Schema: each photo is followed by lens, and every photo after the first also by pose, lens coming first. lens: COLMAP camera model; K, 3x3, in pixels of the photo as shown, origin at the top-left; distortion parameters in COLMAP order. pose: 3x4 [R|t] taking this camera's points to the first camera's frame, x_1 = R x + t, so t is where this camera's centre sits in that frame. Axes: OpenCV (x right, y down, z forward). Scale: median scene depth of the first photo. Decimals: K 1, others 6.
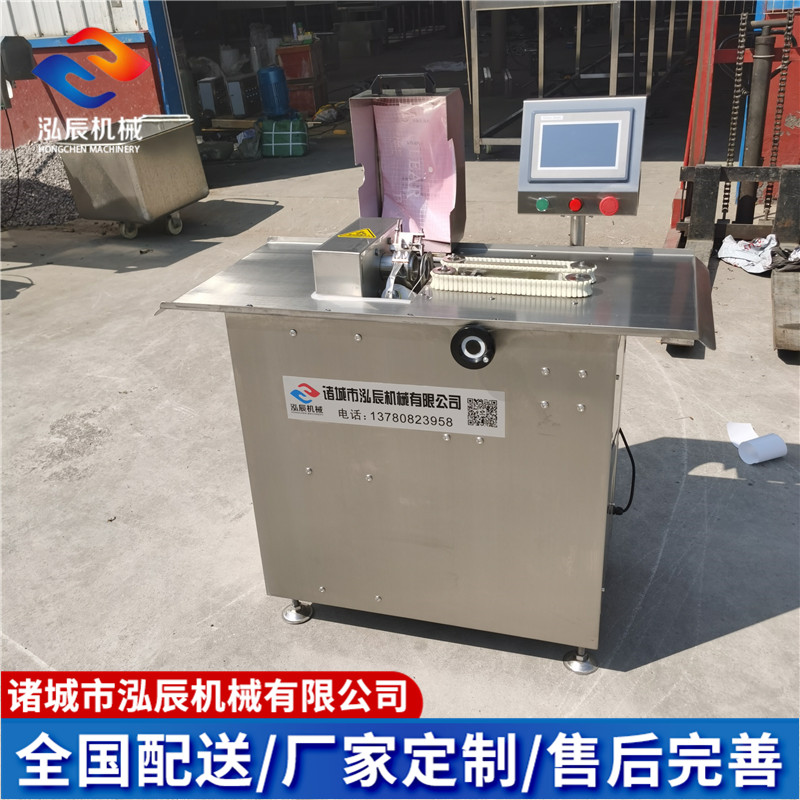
lens RADIAL K [[822.2, 0, 404.1], [0, 822.2, 406.9], [0, 0, 1]] dist [0.097250, -0.153277]
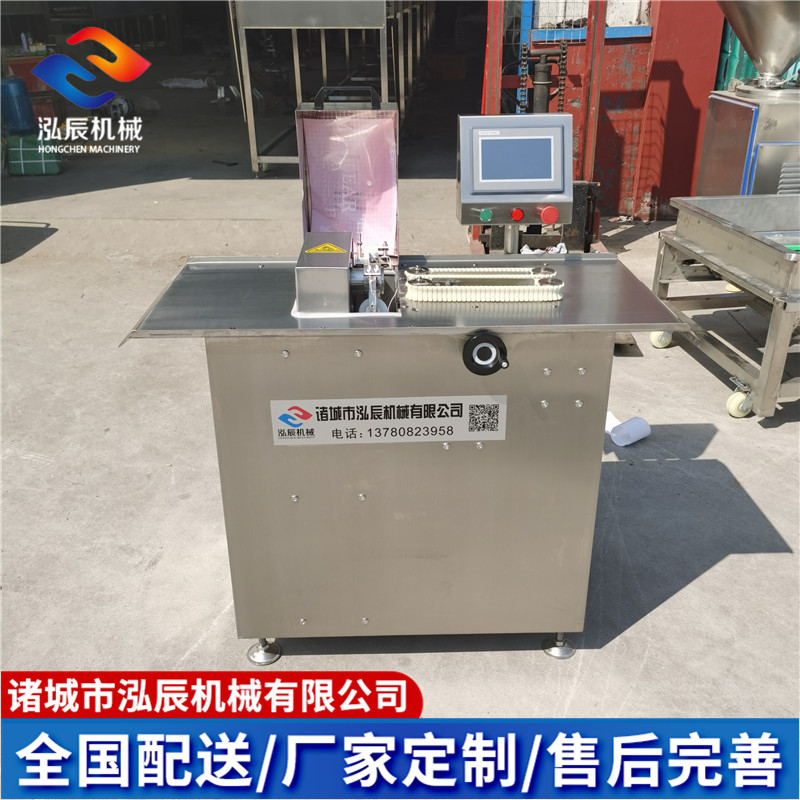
lens RADIAL K [[822.2, 0, 404.1], [0, 822.2, 406.9], [0, 0, 1]] dist [0.097250, -0.153277]
pose [[0.947364, -0.092397, 0.306535, -0.282081], [0.099094, 0.995058, -0.006323, -0.008883], [-0.304436, 0.036366, 0.951838, 0.052436]]
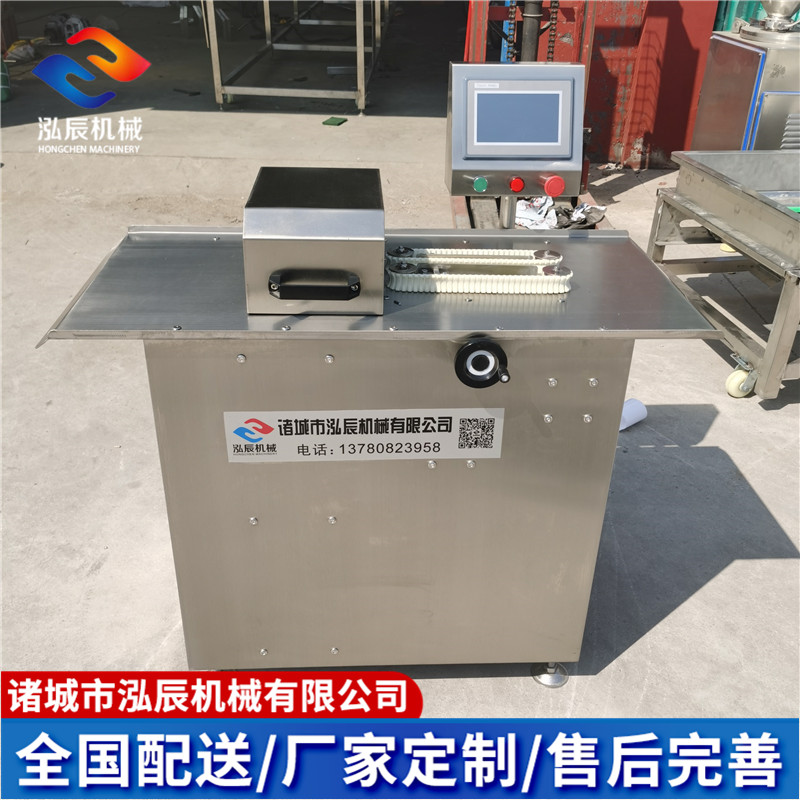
lens RADIAL K [[822.2, 0, 404.1], [0, 822.2, 406.9], [0, 0, 1]] dist [0.097250, -0.153277]
pose [[0.937332, -0.104665, 0.332346, -0.239092], [0.084783, 0.993662, 0.073813, -0.083129], [-0.337965, -0.041010, 0.940265, 0.189463]]
